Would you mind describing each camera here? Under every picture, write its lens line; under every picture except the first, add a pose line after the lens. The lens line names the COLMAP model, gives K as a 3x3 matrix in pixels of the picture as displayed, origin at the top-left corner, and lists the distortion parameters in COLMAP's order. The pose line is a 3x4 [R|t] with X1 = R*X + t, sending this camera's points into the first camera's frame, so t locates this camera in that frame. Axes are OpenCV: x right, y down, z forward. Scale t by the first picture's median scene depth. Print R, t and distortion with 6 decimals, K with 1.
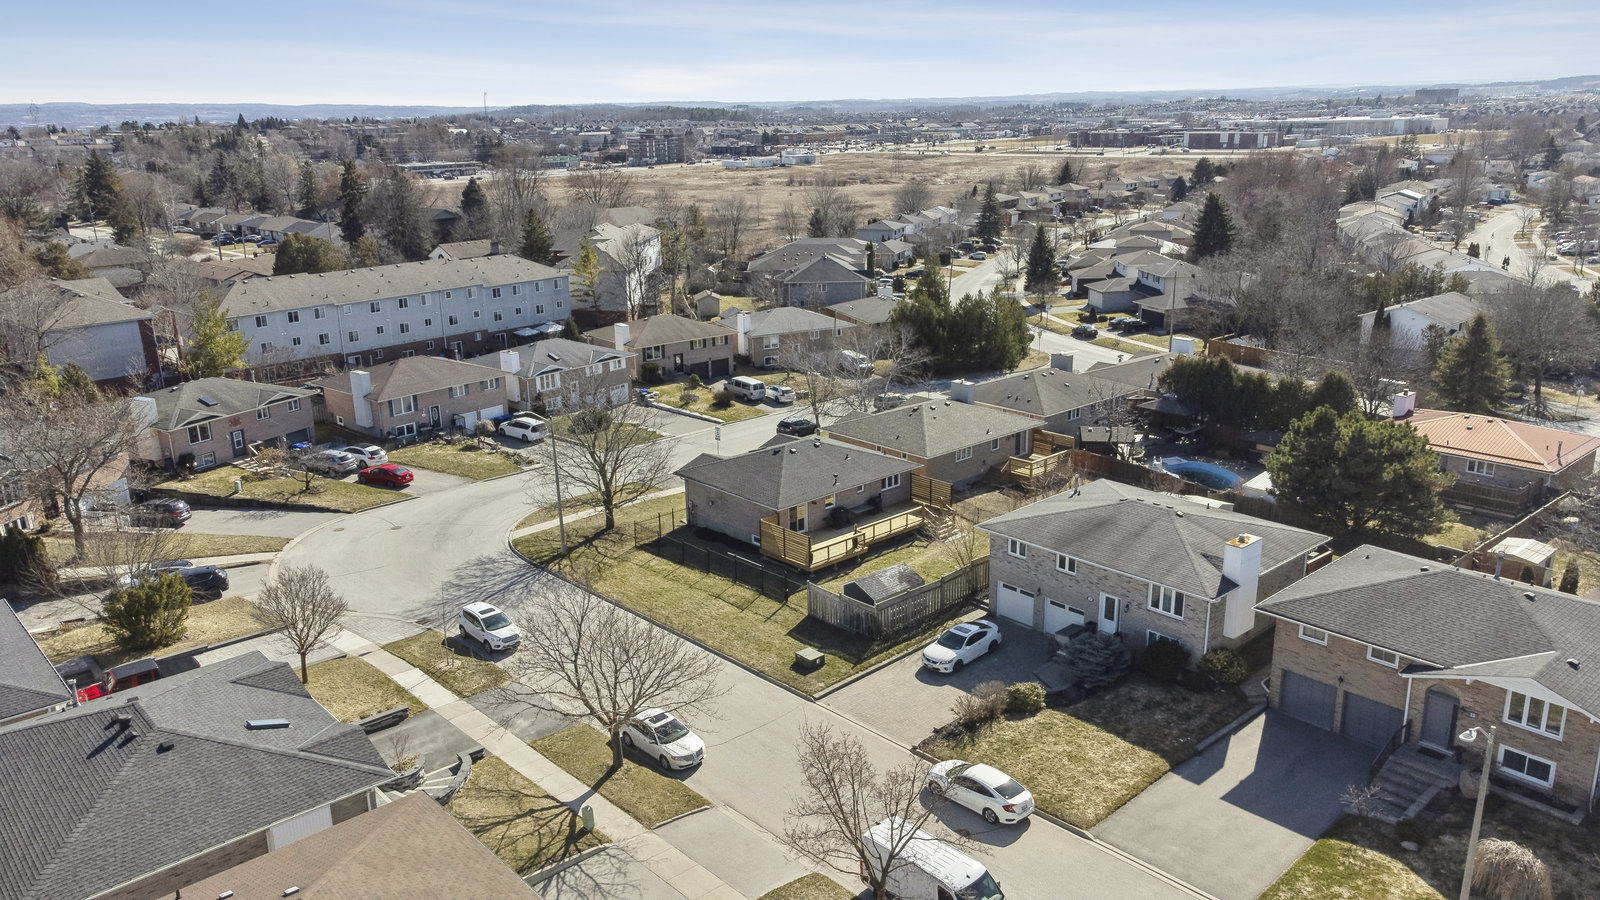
lens RADIAL K [[1189.6, 0, 795.1], [0, 1189.6, 452.7], [0, 0, 1]] dist [0.040333, 0.002604]
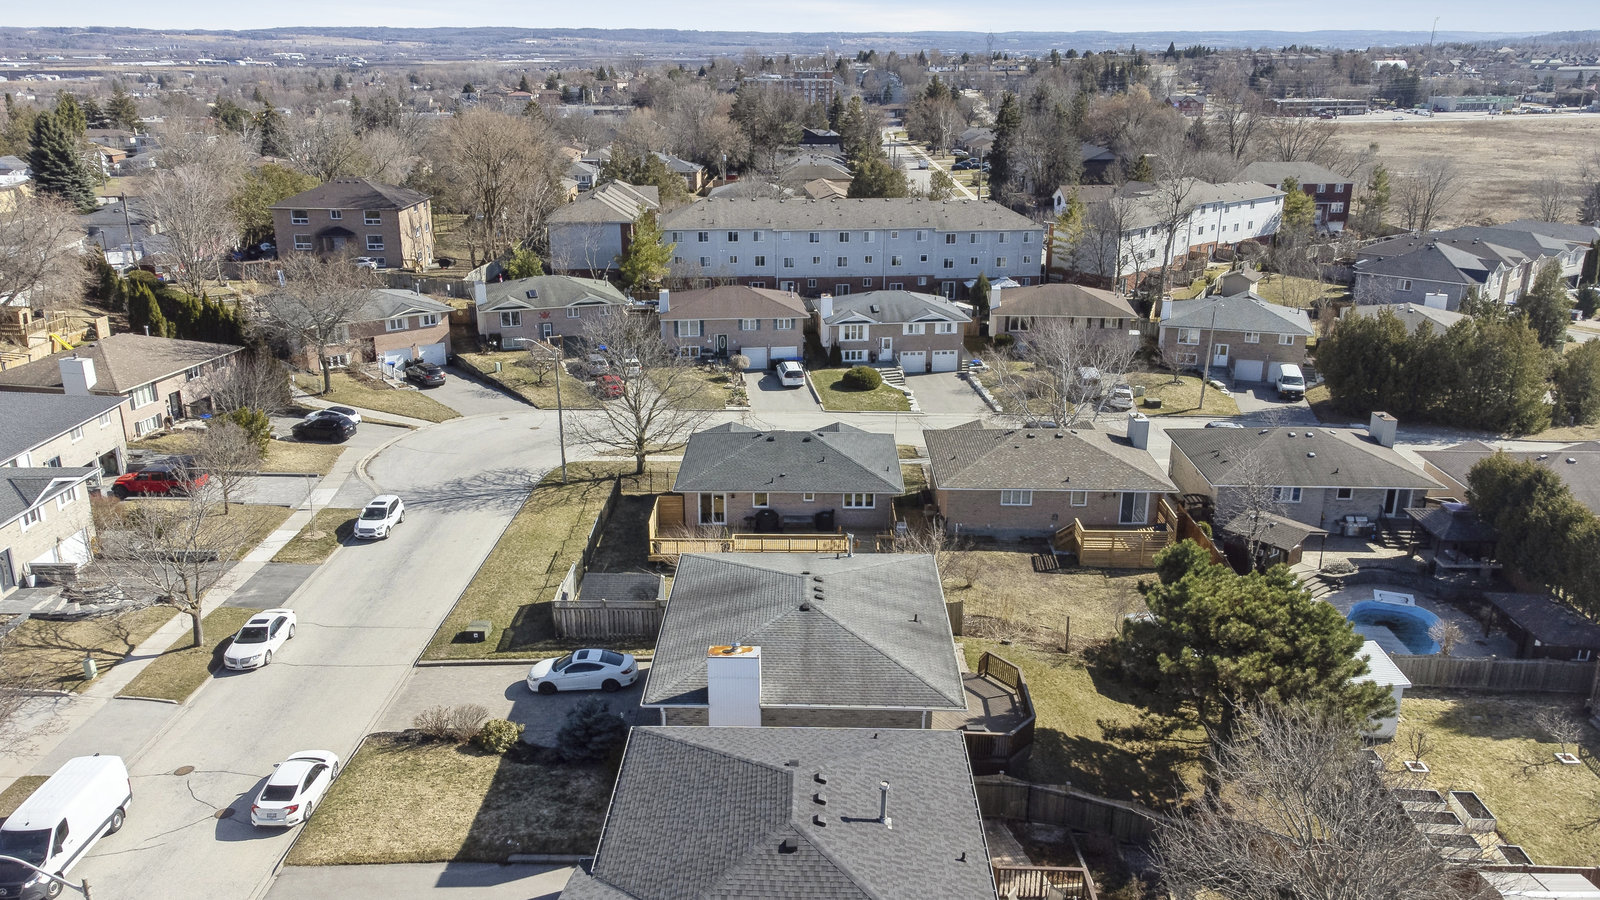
lens RADIAL K [[1232.3, 0, 795.2], [0, 1232.3, 477.2], [0, 0, 1]] dist [0.044129, -0.002218]
pose [[0.731158, 0.246045, -0.636294, 0.551240], [-0.206611, 0.968757, 0.137188, -0.094644], [0.650169, 0.031159, 0.759151, 0.271959]]
